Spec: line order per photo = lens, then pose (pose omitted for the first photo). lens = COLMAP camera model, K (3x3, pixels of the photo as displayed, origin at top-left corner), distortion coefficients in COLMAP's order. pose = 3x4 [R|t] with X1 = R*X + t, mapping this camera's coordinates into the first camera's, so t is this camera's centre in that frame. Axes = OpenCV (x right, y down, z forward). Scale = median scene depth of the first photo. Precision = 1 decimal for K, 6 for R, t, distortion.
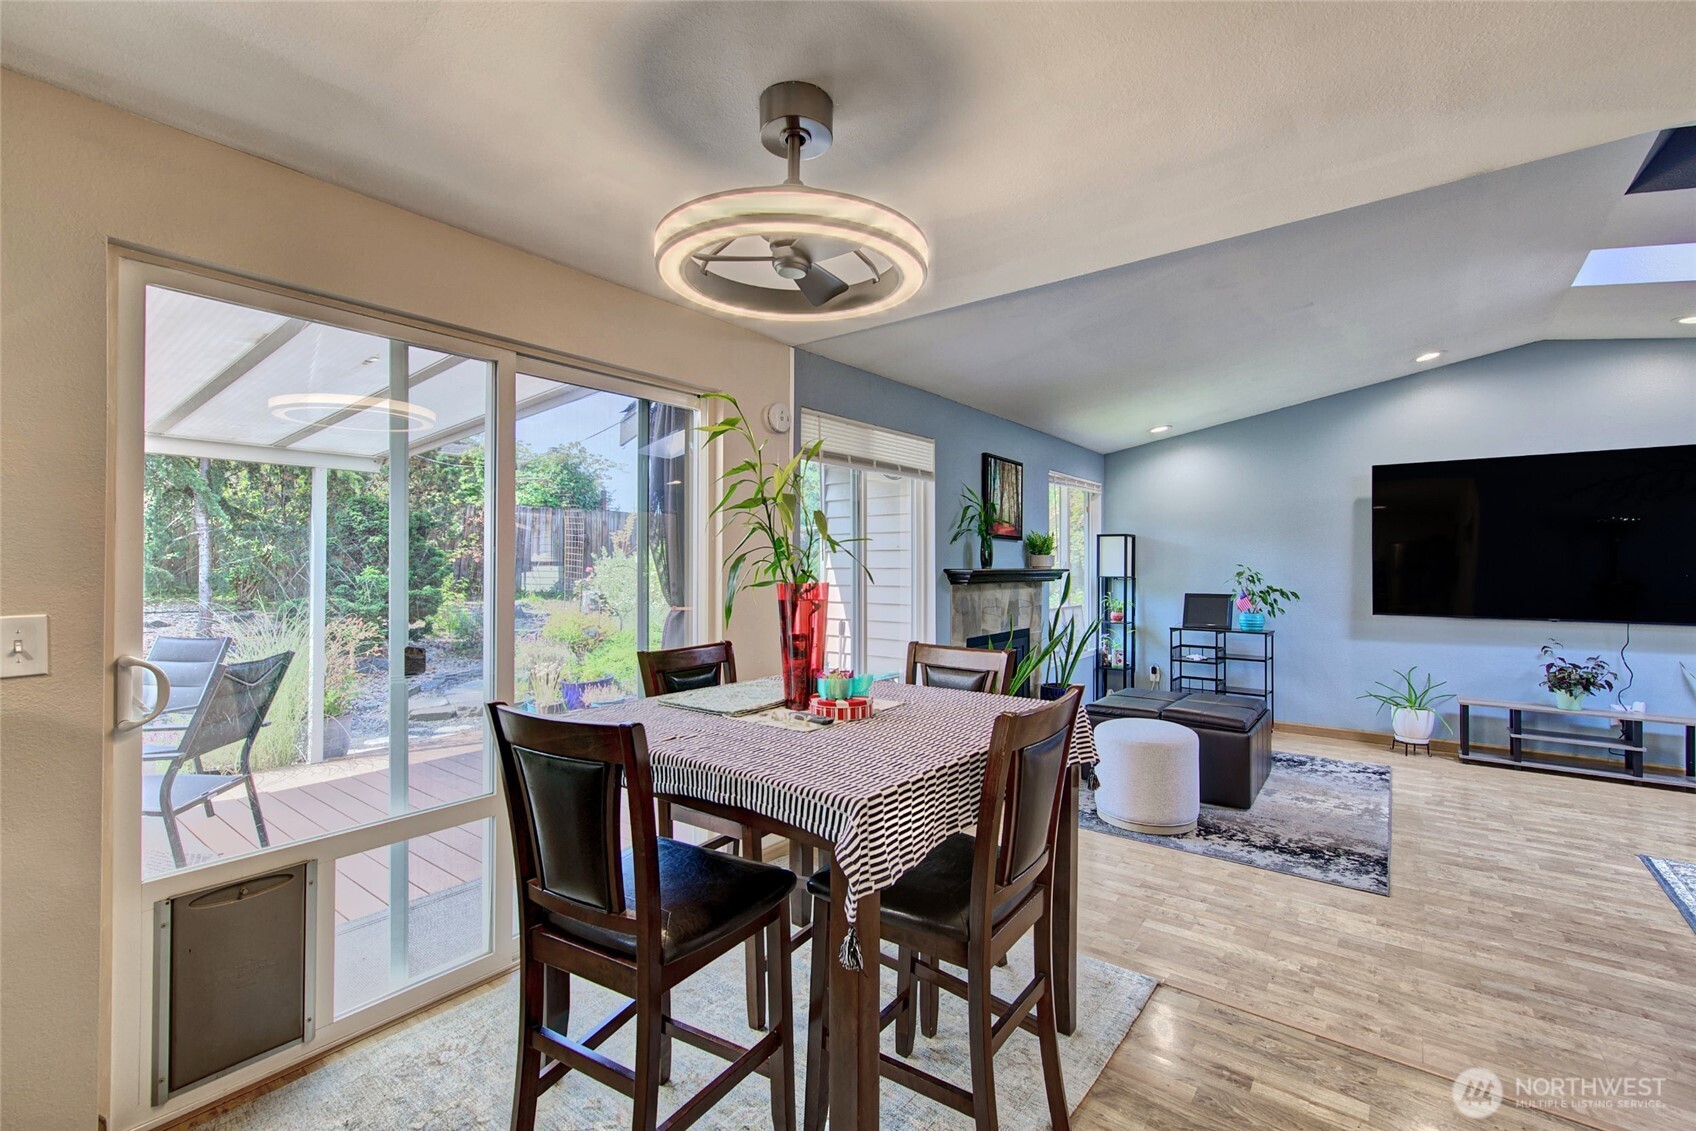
lens RADIAL K [[730.3, 0, 851.3], [0, 730.3, 560.3], [0, 0, 1]] dist [-0.000904, 0.000050]
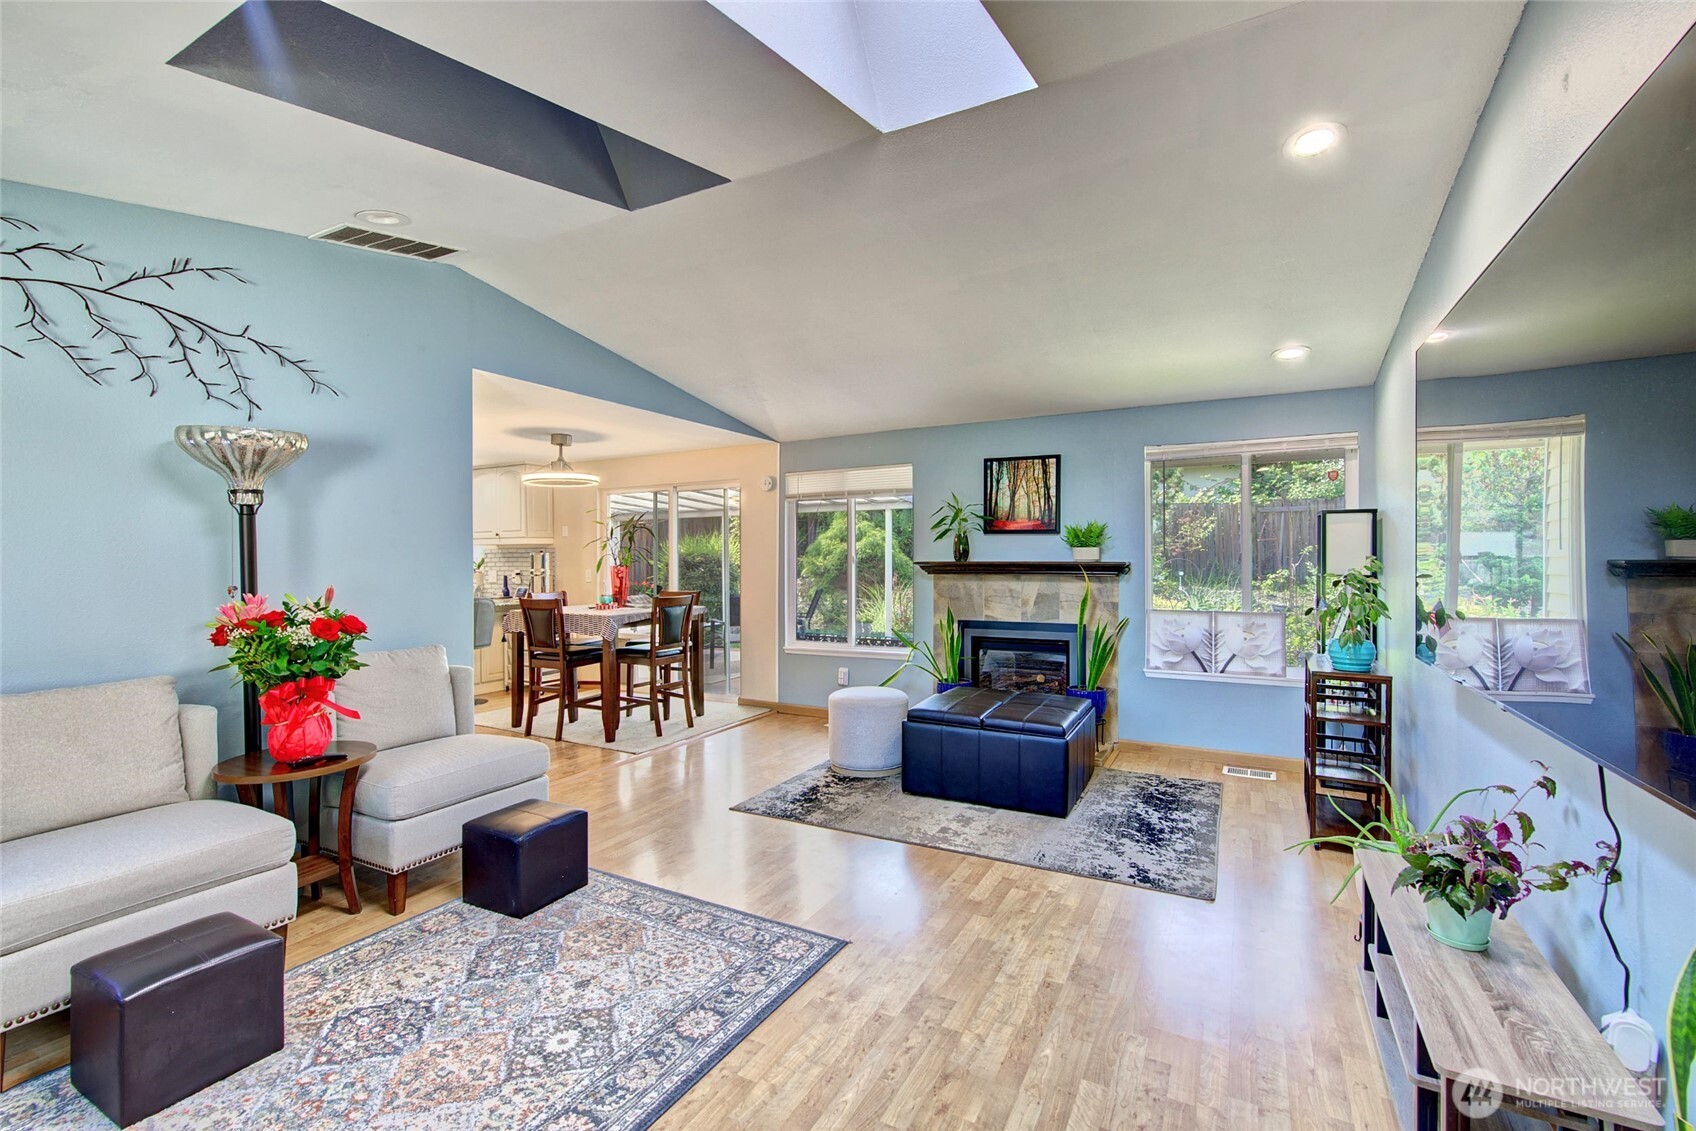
lens RADIAL K [[730.3, 0, 851.3], [0, 730.3, 560.3], [0, 0, 1]] dist [-0.000904, 0.000050]
pose [[0.156888, -0.000099, -0.987616, 1.184687], [0.009317, 0.999956, 0.001380, 0.005414], [0.987572, -0.009418, 0.156882, 0.578753]]
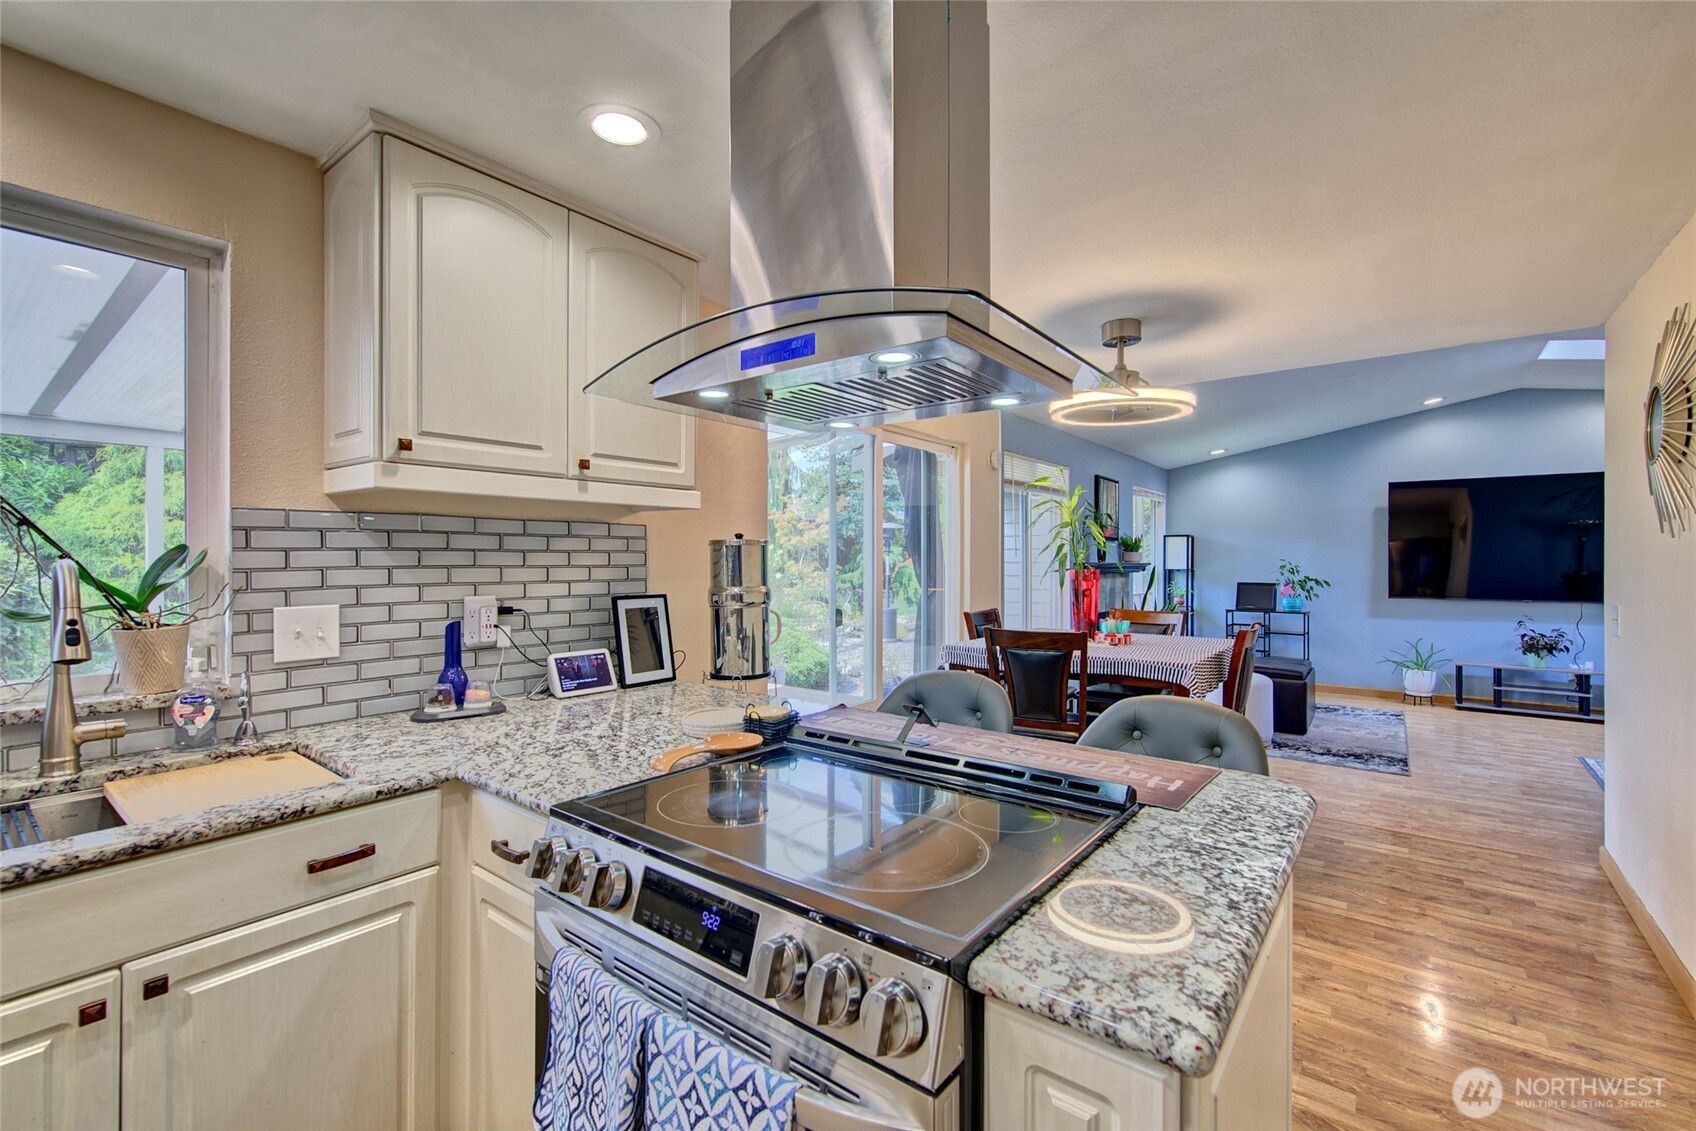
lens RADIAL K [[730.3, 0, 851.3], [0, 730.3, 560.3], [0, 0, 1]] dist [-0.000904, 0.000050]
pose [[0.999990, -0.000872, 0.004487, -0.273041], [0.000843, 0.999980, 0.006302, -0.001497], [-0.004492, -0.006298, 0.999970, -0.323172]]
